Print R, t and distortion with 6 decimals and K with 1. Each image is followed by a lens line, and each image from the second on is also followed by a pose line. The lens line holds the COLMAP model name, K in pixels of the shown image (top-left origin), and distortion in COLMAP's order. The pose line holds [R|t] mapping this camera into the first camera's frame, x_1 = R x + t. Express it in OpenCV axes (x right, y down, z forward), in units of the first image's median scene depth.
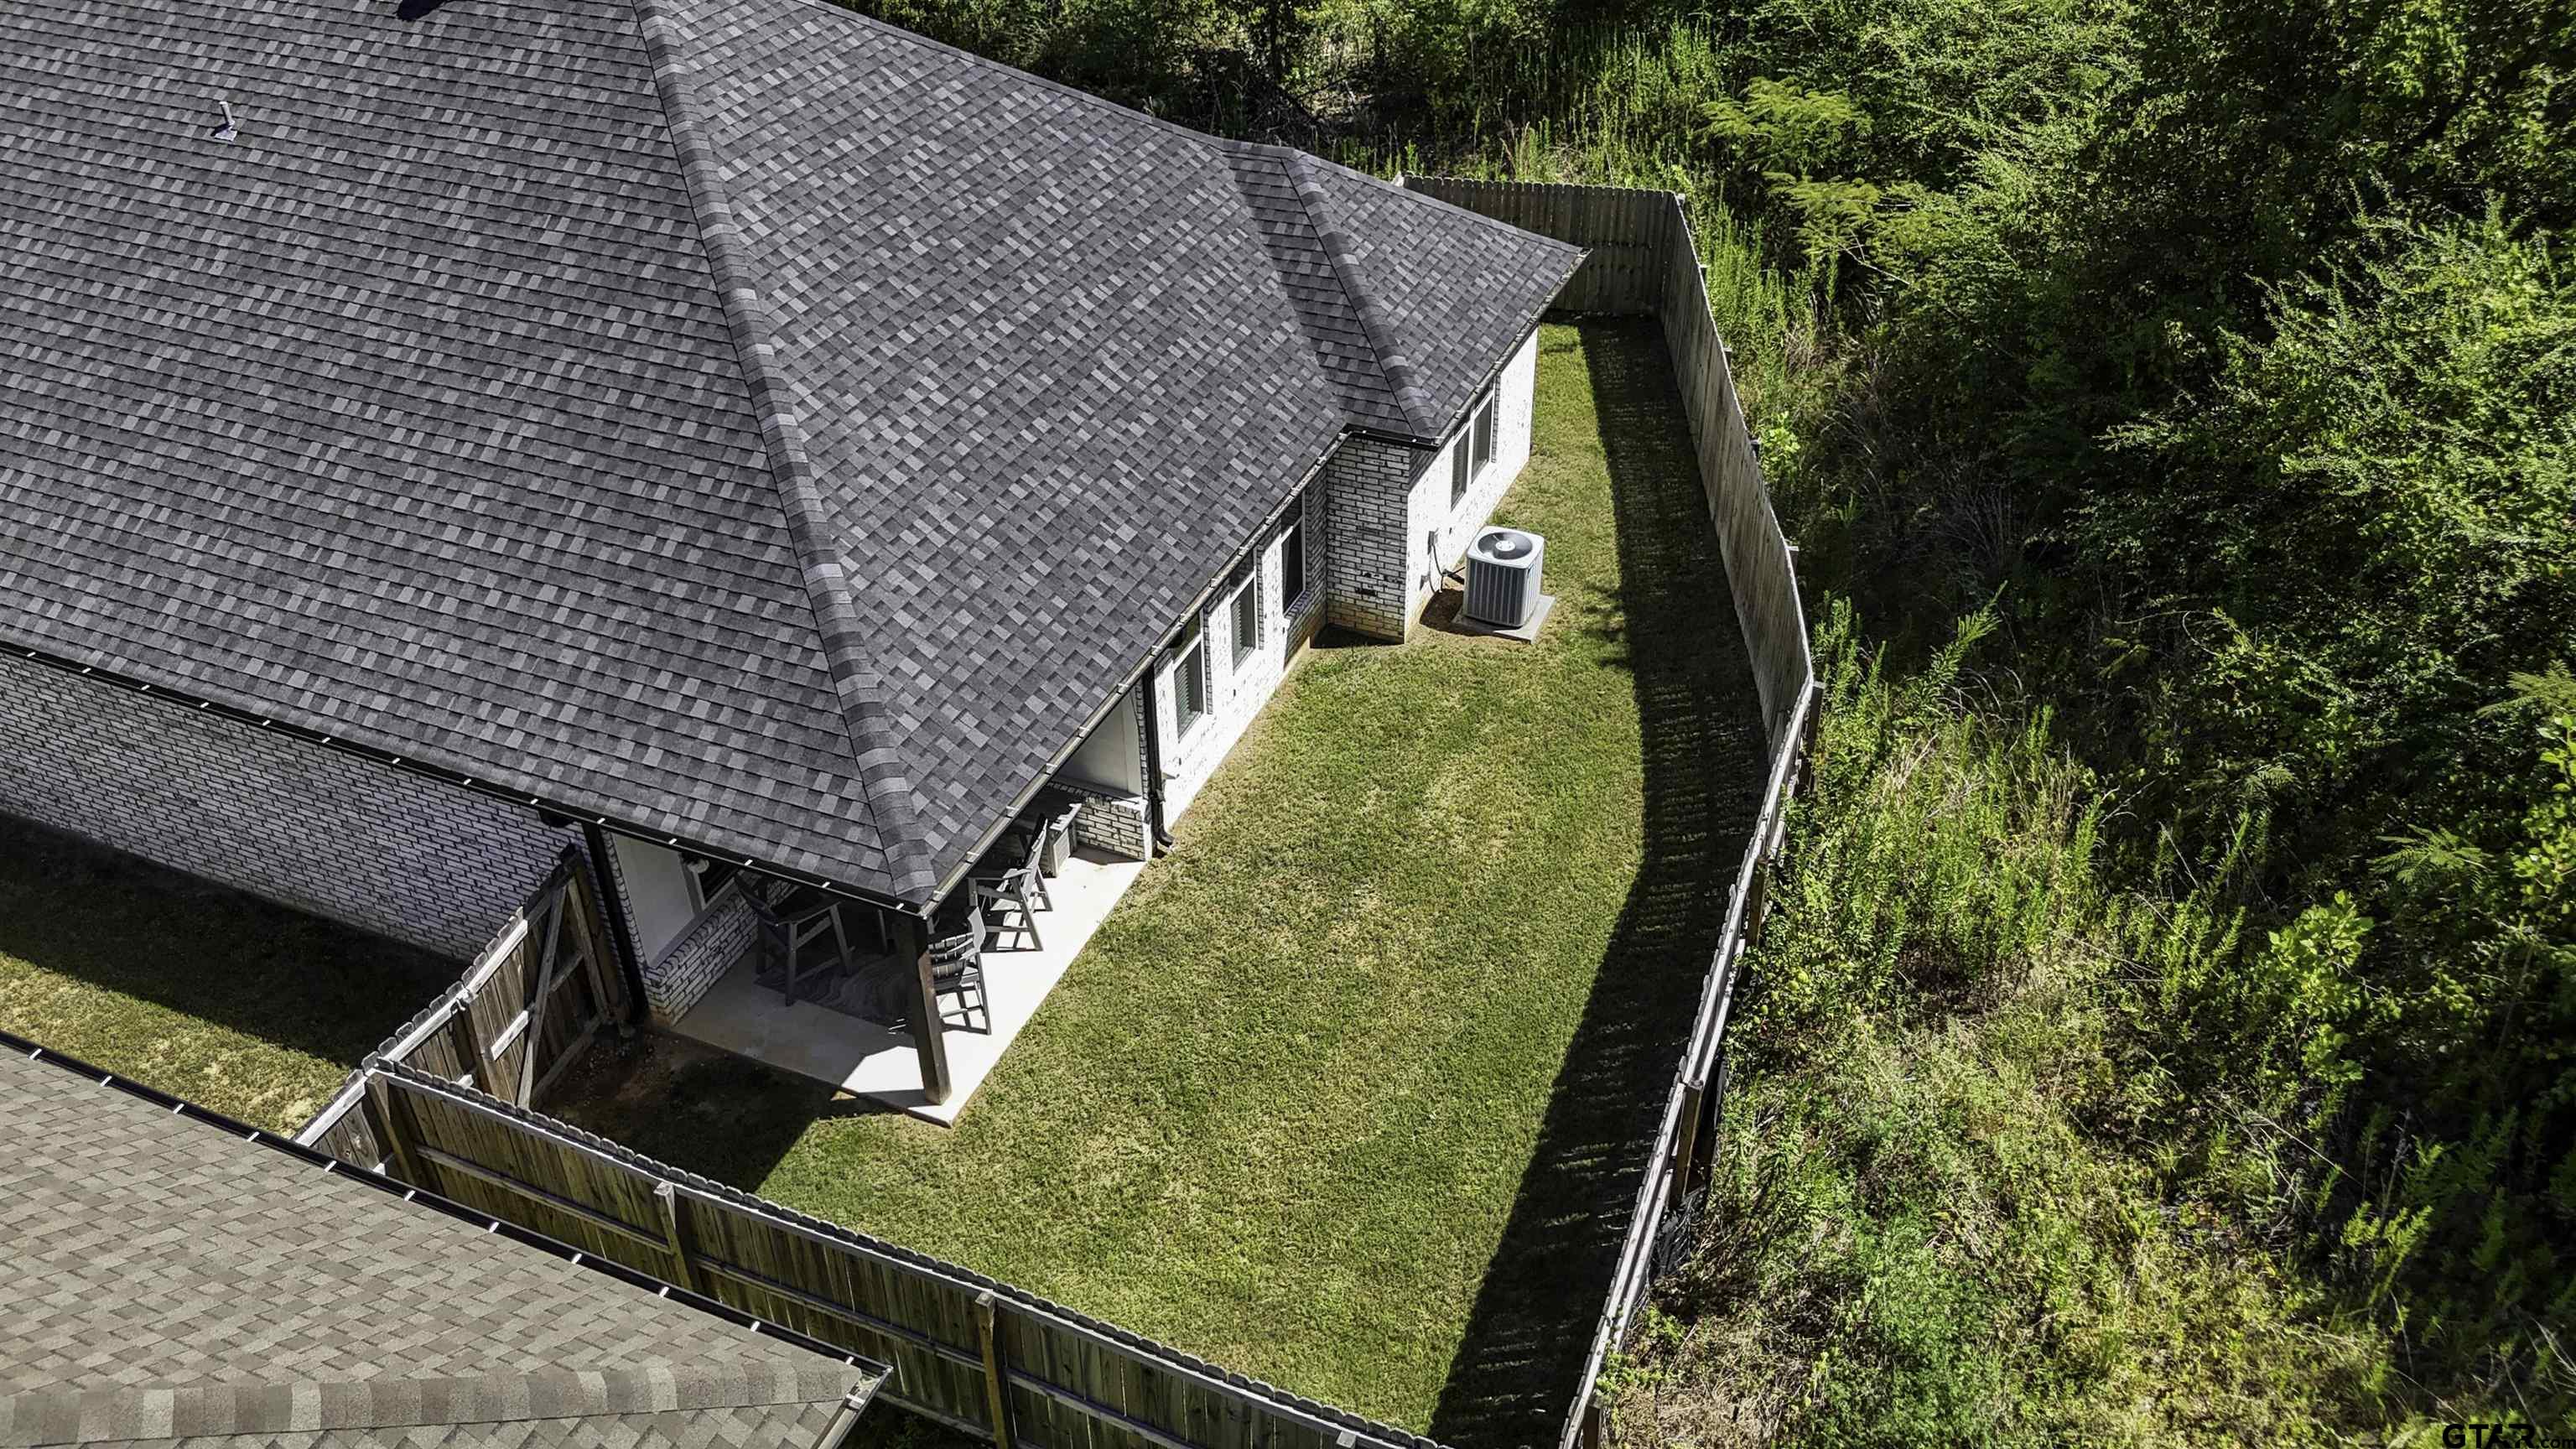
lens RADIAL K [[1900.6, 0, 1297.4], [0, 1900.6, 720.1], [0, 0, 1]] dist [0.085524, -0.100270]
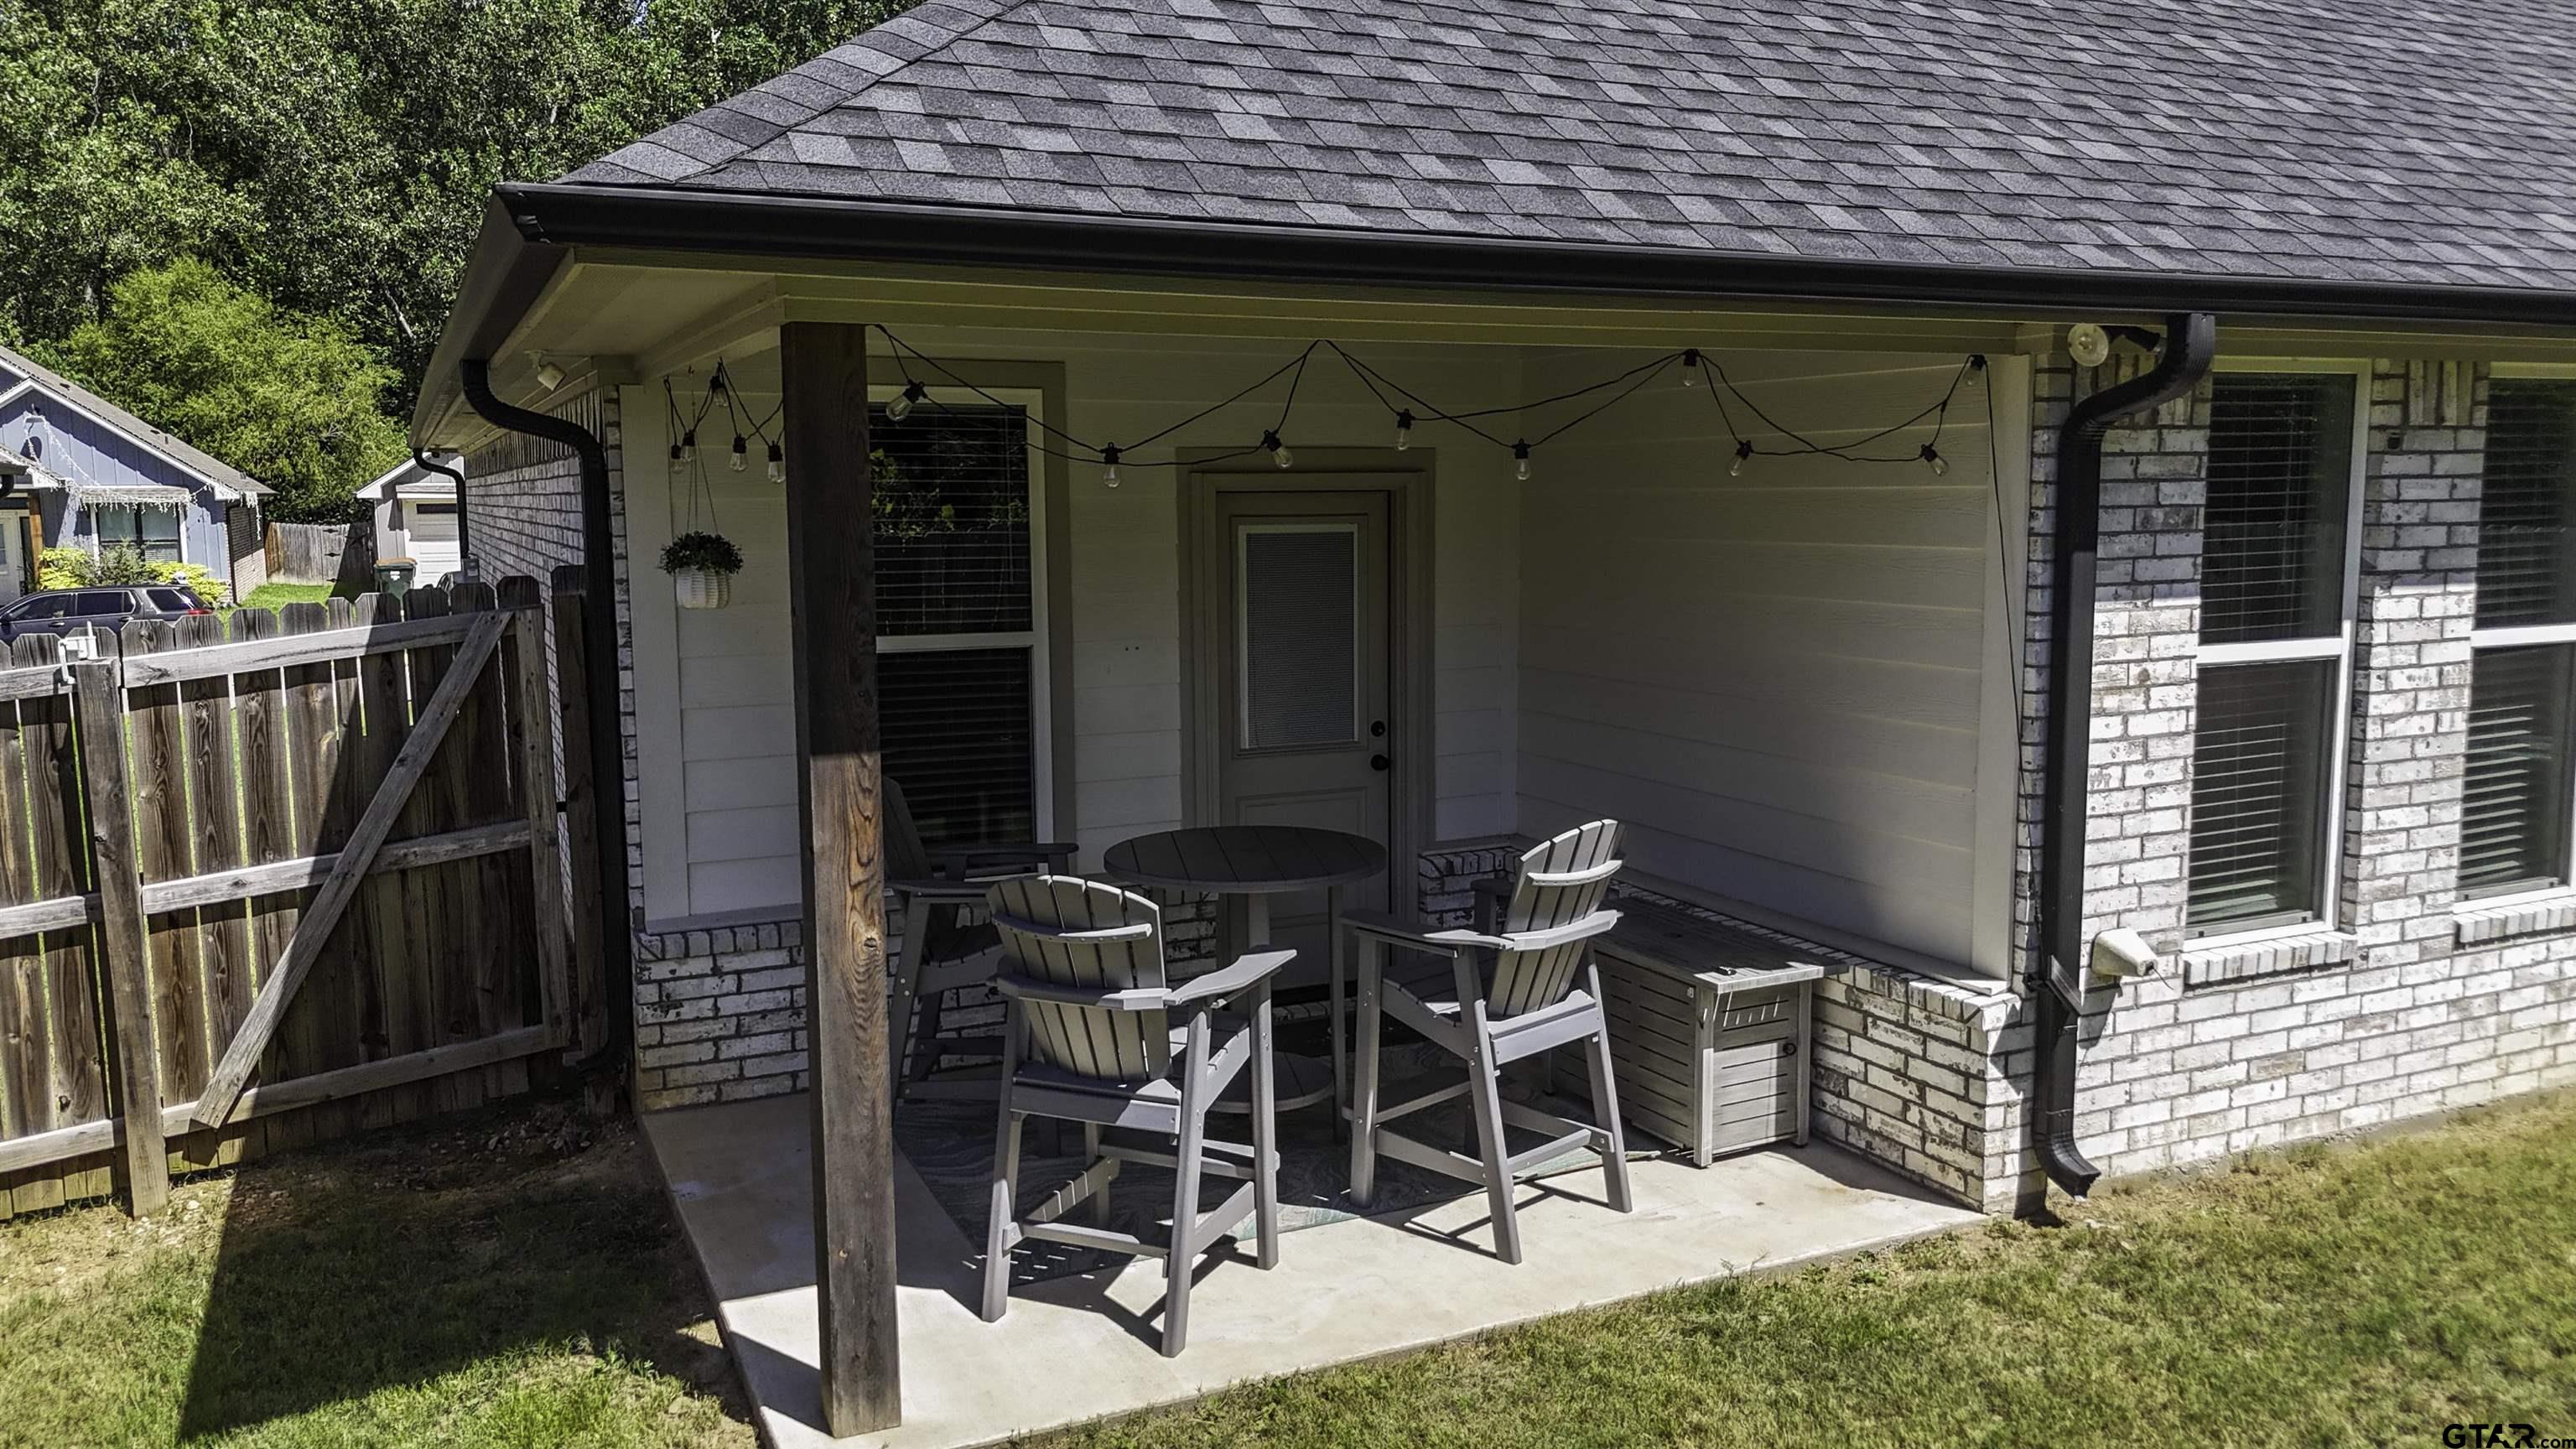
lens RADIAL K [[1900.6, 0, 1297.4], [0, 1900.6, 720.1], [0, 0, 1]] dist [0.085524, -0.100270]
pose [[0.743887, 0.083803, -0.663030, 0.041272], [-0.387227, 0.862646, -0.325417, 0.154401], [0.544689, 0.498817, 0.674162, 0.693820]]
